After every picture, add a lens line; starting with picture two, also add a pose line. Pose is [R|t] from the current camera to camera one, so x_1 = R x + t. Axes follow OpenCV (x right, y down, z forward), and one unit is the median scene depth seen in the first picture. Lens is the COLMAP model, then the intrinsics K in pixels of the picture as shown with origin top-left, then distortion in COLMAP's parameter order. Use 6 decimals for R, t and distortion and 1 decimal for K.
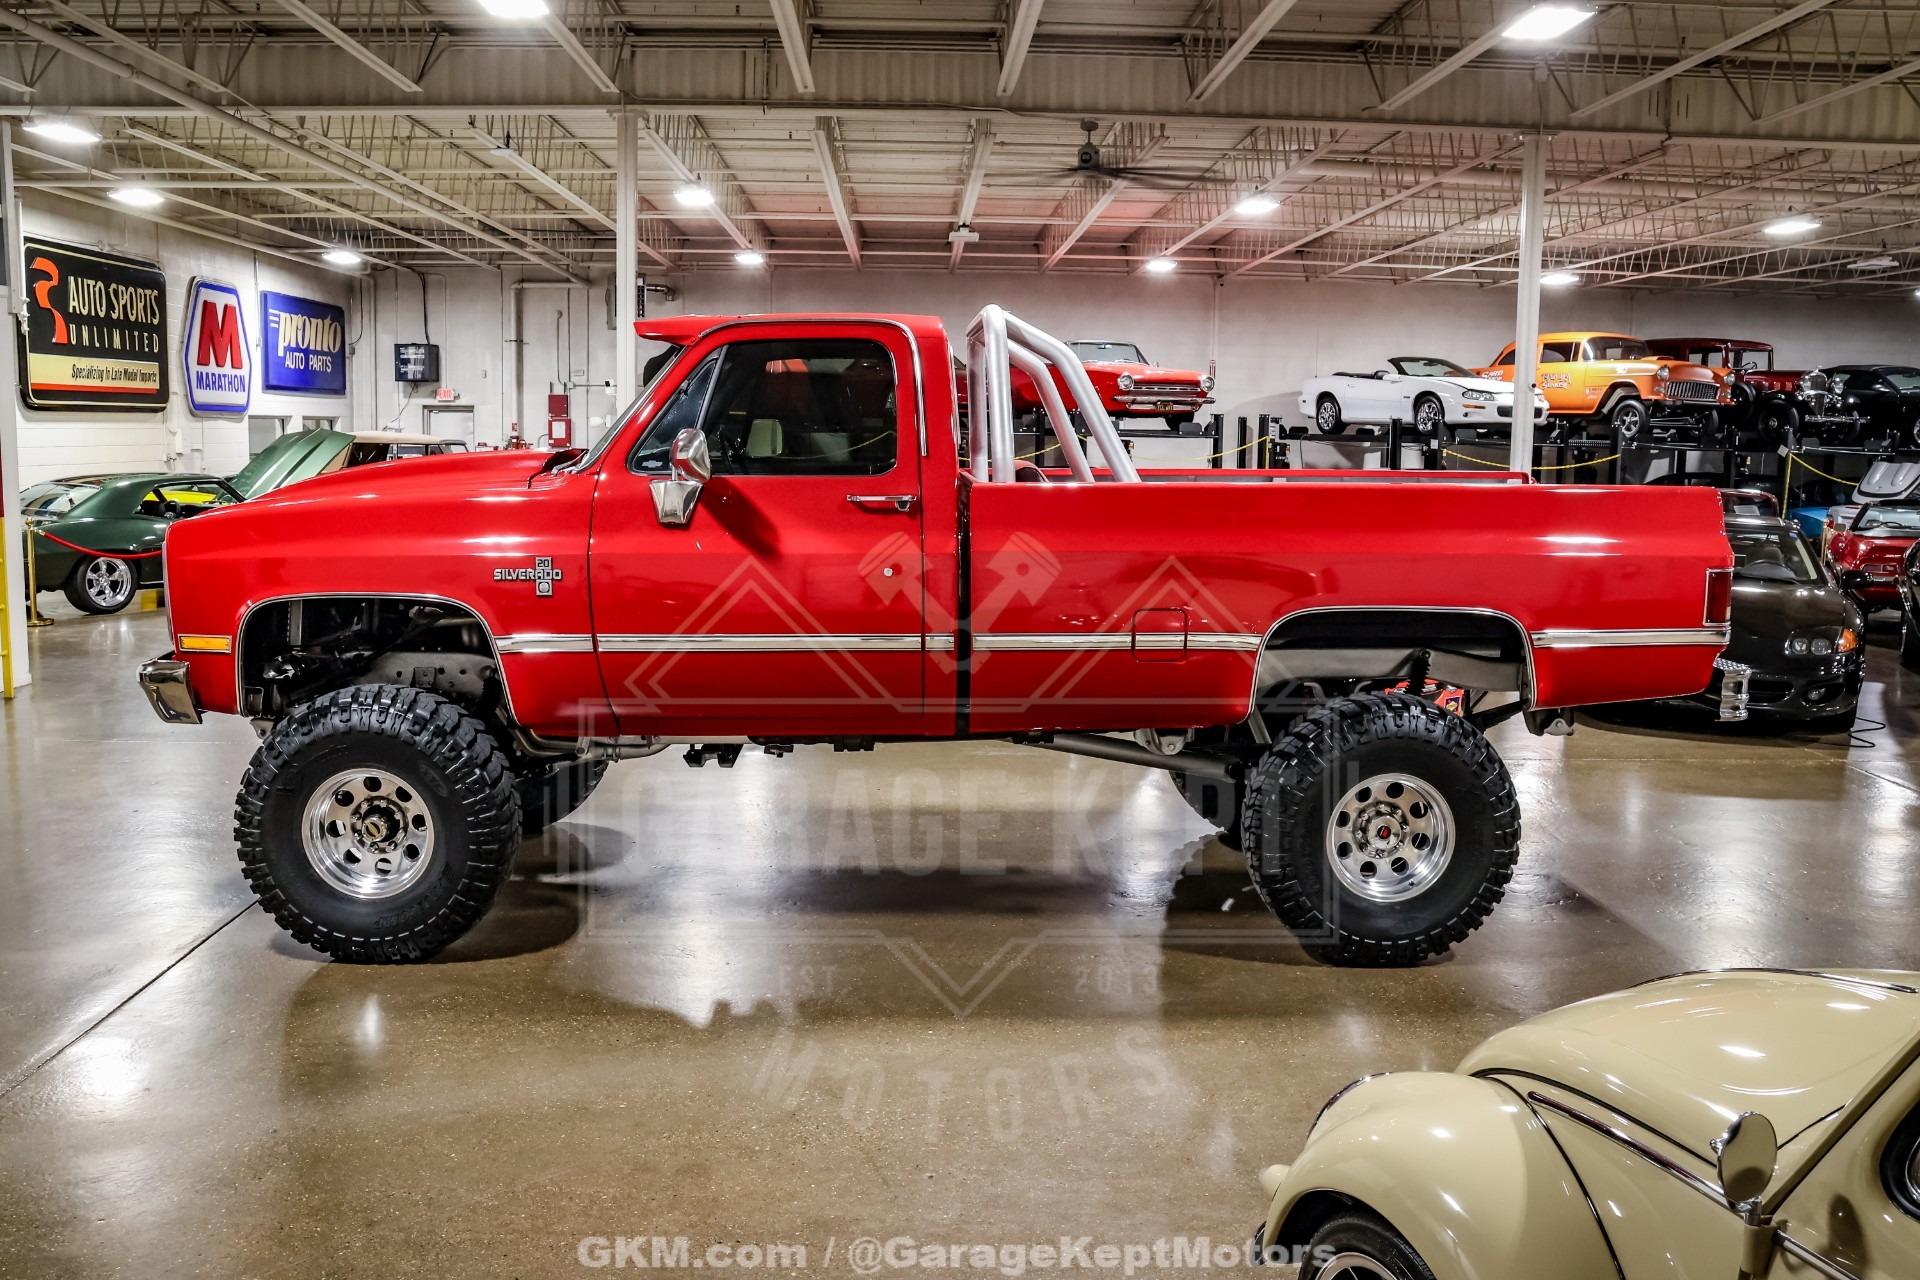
lens RADIAL K [[1727.6, 0, 960.0], [0, 1727.6, 640.0], [0, 0, 1]] dist [-0.137481, 0.161022]
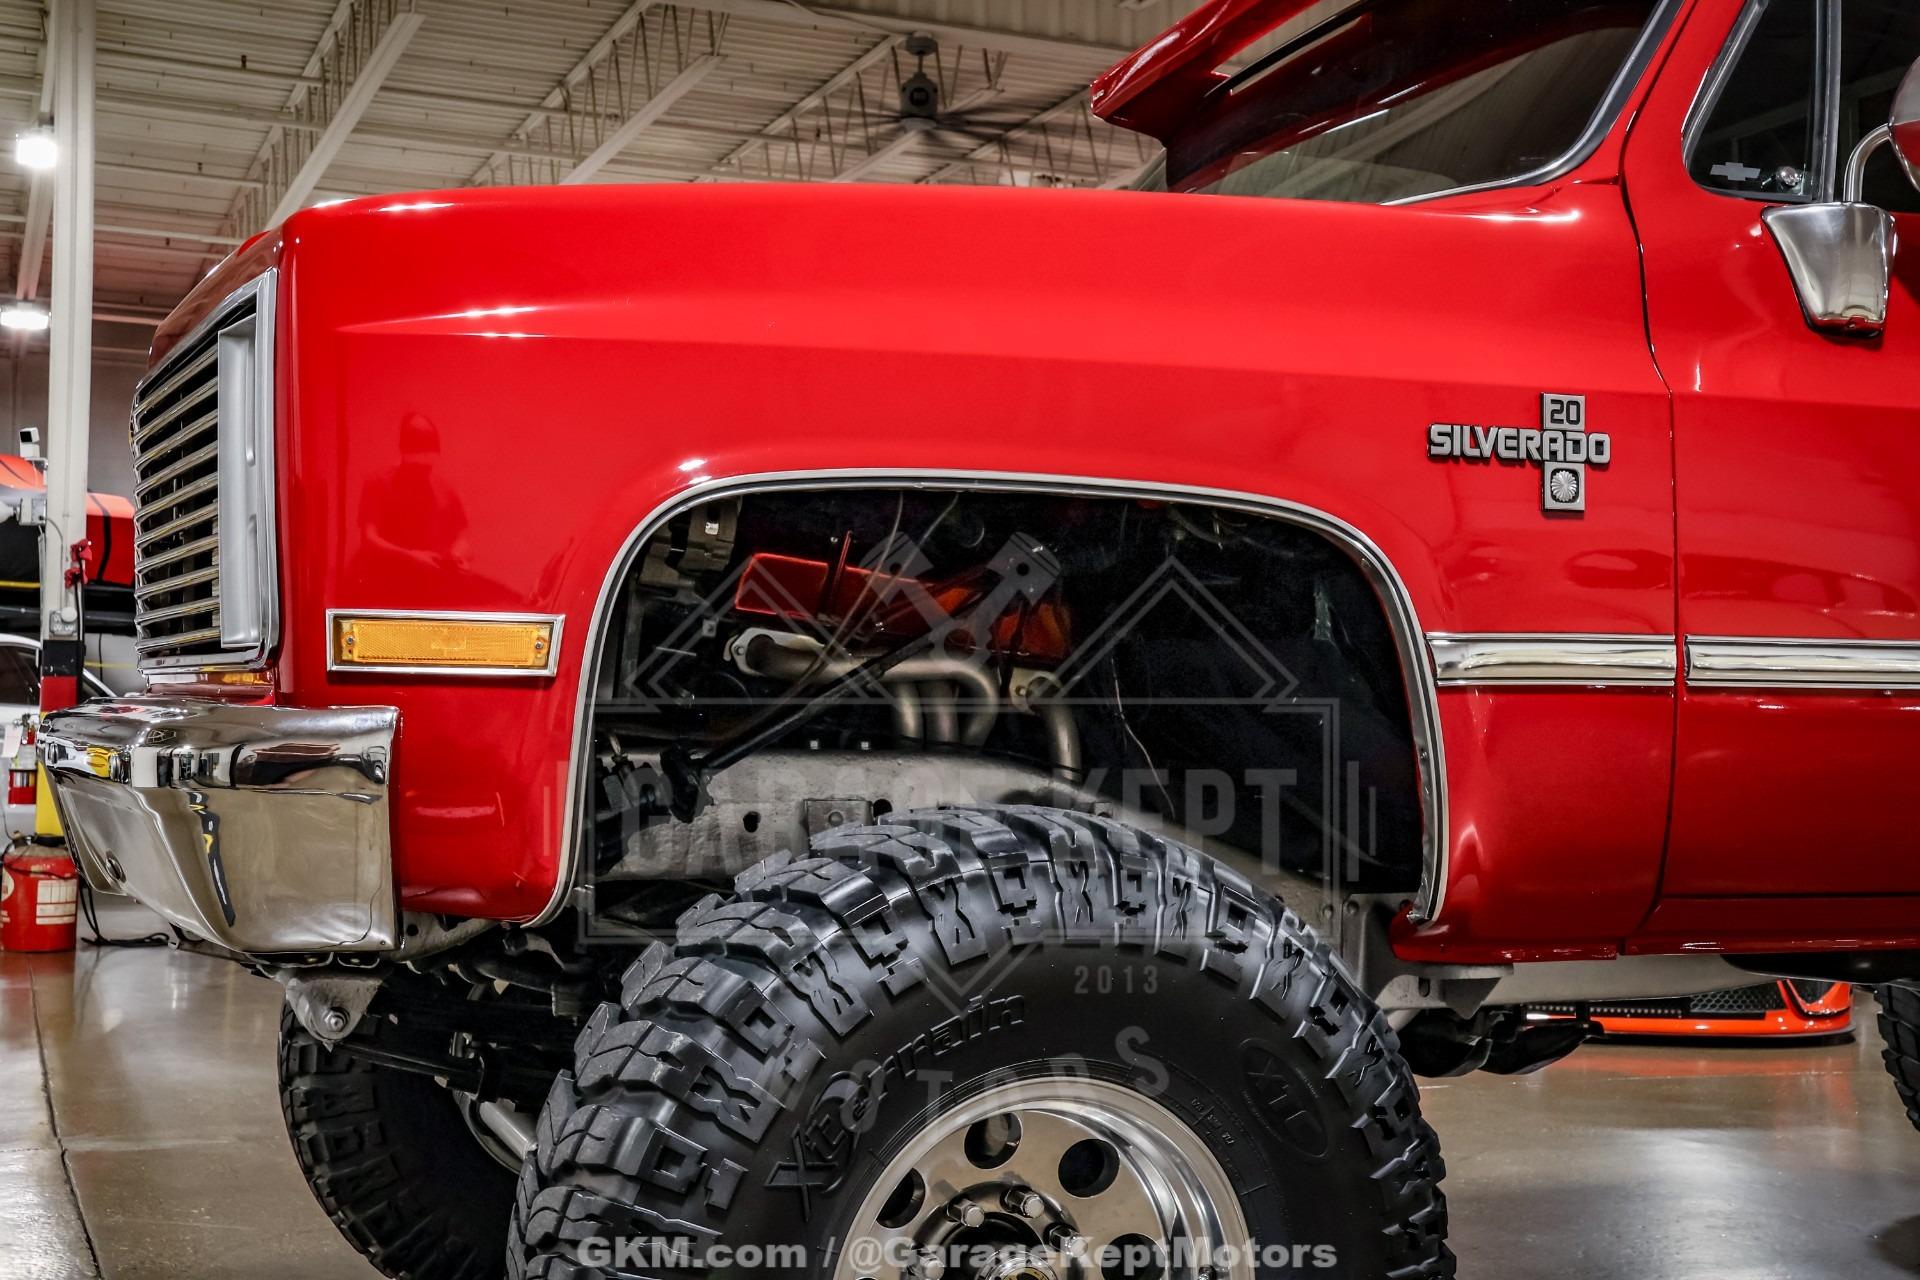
lens RADIAL K [[2412.7, 0, 962.3], [0, 2412.7, 665.8], [0, 0, 1]] dist [-0.019314, 0.335529]
pose [[0.934942, 0.014250, 0.354514, -0.508358], [0.035102, 0.990576, -0.132389, 0.060185], [-0.353060, 0.136220, 0.925631, 0.614141]]
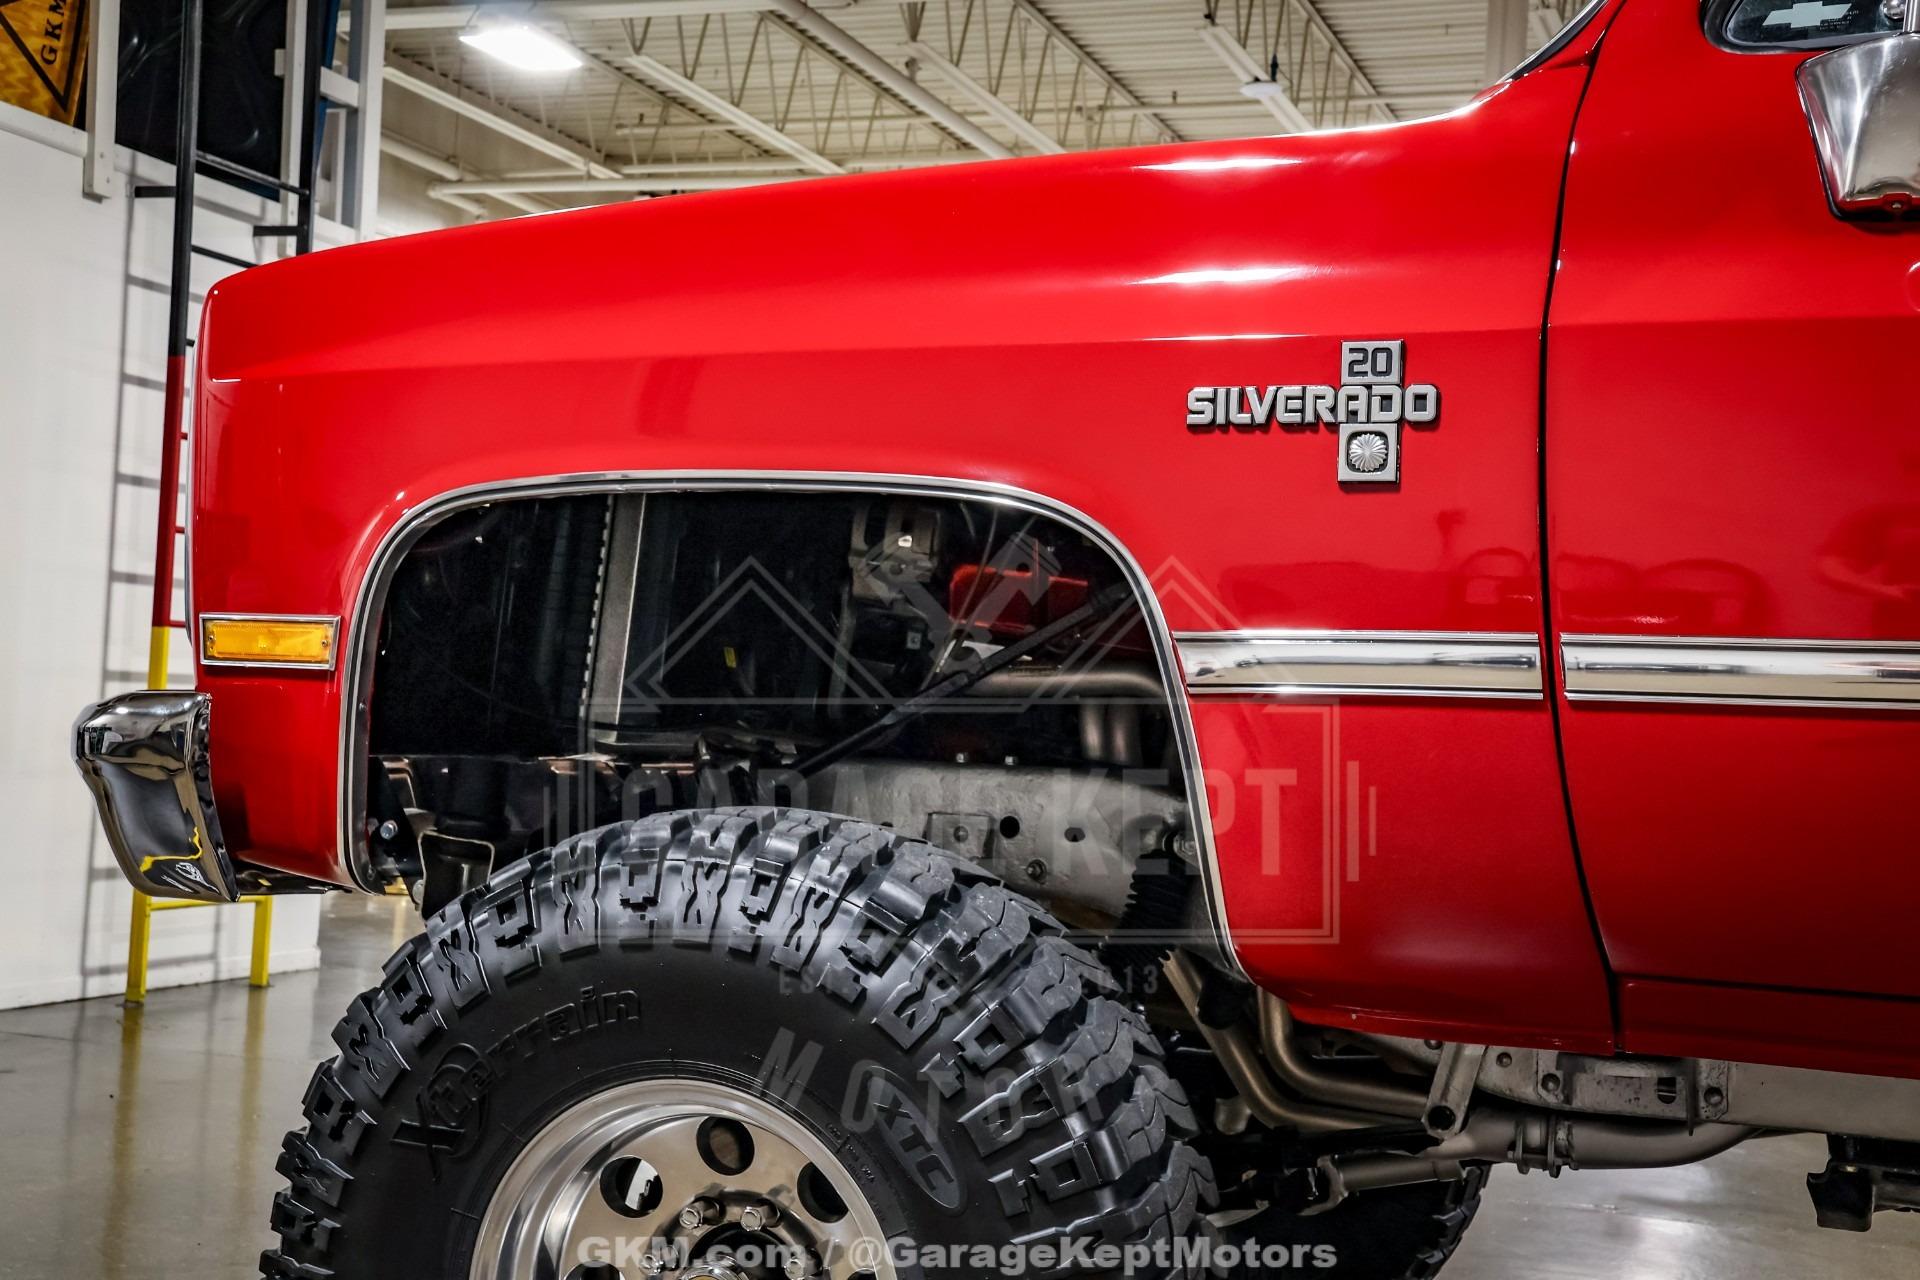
lens RADIAL K [[2649.8, 0, 921.4], [0, 2649.8, 632.5], [0, 0, 1]] dist [0.055868, 0.386241]
pose [[0.928225, 0.019320, -0.371516, -0.150654], [-0.080451, 0.985444, -0.149759, 0.064912], [0.363215, 0.168899, 0.916268, 0.593886]]
